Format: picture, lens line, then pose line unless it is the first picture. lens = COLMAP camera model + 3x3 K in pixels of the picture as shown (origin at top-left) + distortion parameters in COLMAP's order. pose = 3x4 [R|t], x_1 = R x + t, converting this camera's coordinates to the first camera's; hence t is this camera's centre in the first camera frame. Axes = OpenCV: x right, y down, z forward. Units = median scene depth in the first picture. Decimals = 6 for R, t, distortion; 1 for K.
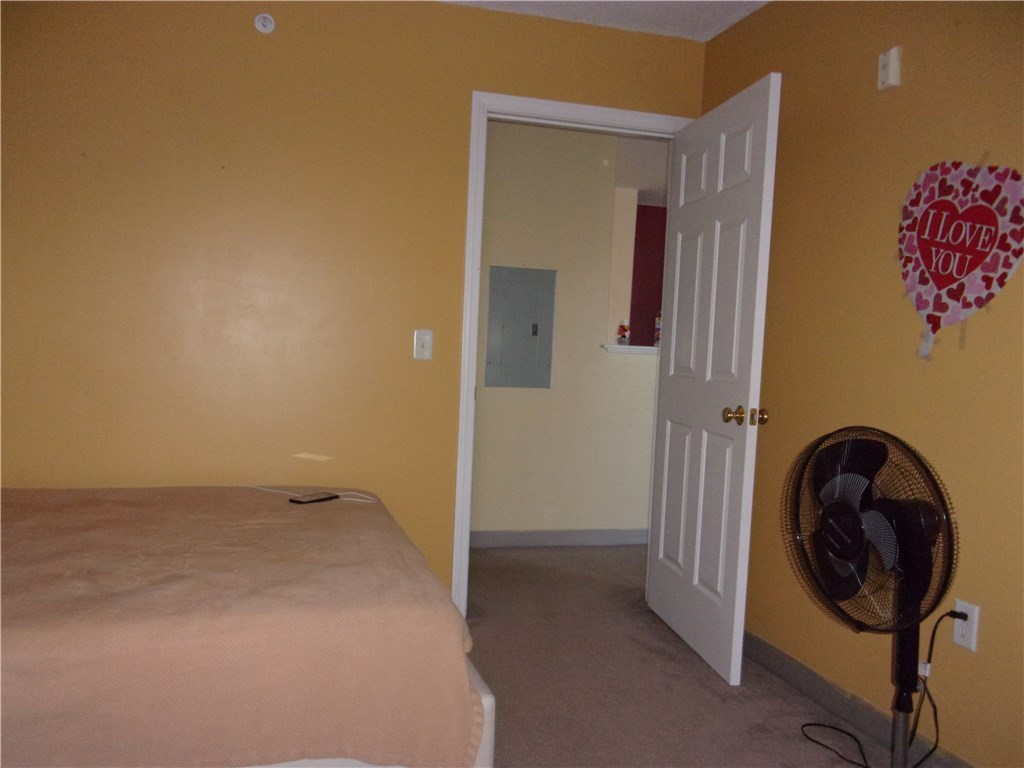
lens RADIAL K [[858.7, 0, 505.6], [0, 858.7, 389.3], [0, 0, 1]] dist [0.009653, -0.023906]
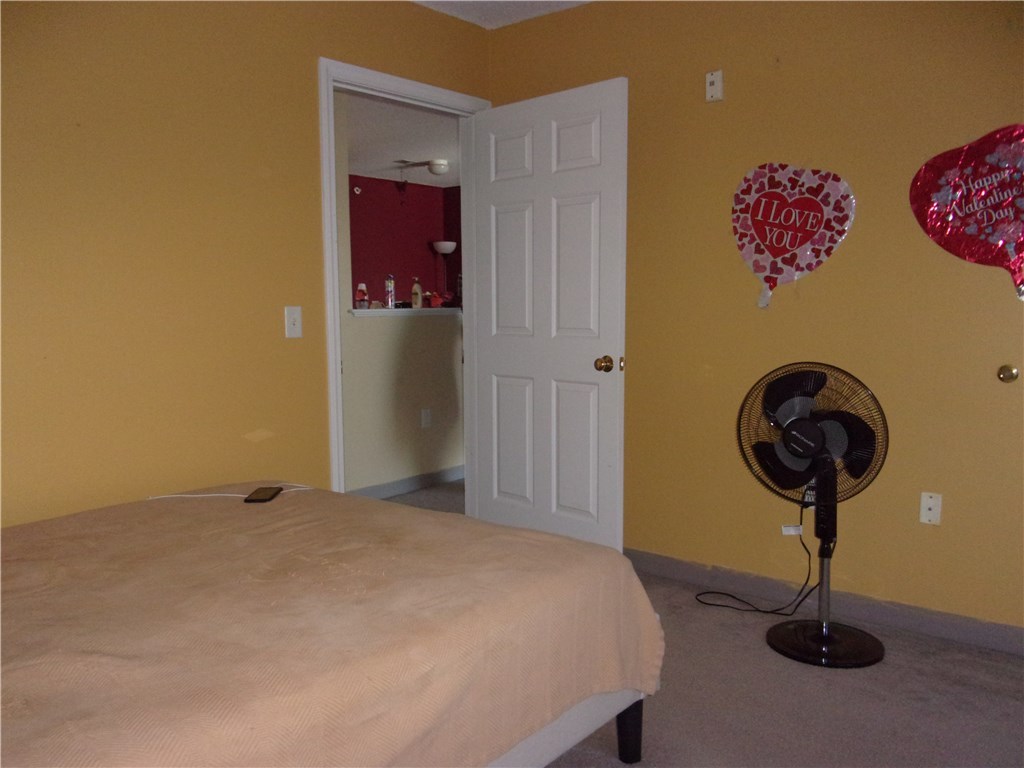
lens RADIAL K [[858.7, 0, 505.6], [0, 858.7, 389.3], [0, 0, 1]] dist [0.009653, -0.023906]
pose [[0.828341, -0.109303, 0.549458, -0.633047], [0.077656, 0.993716, 0.080608, -0.052122], [-0.554816, -0.024102, 0.831624, 0.094892]]
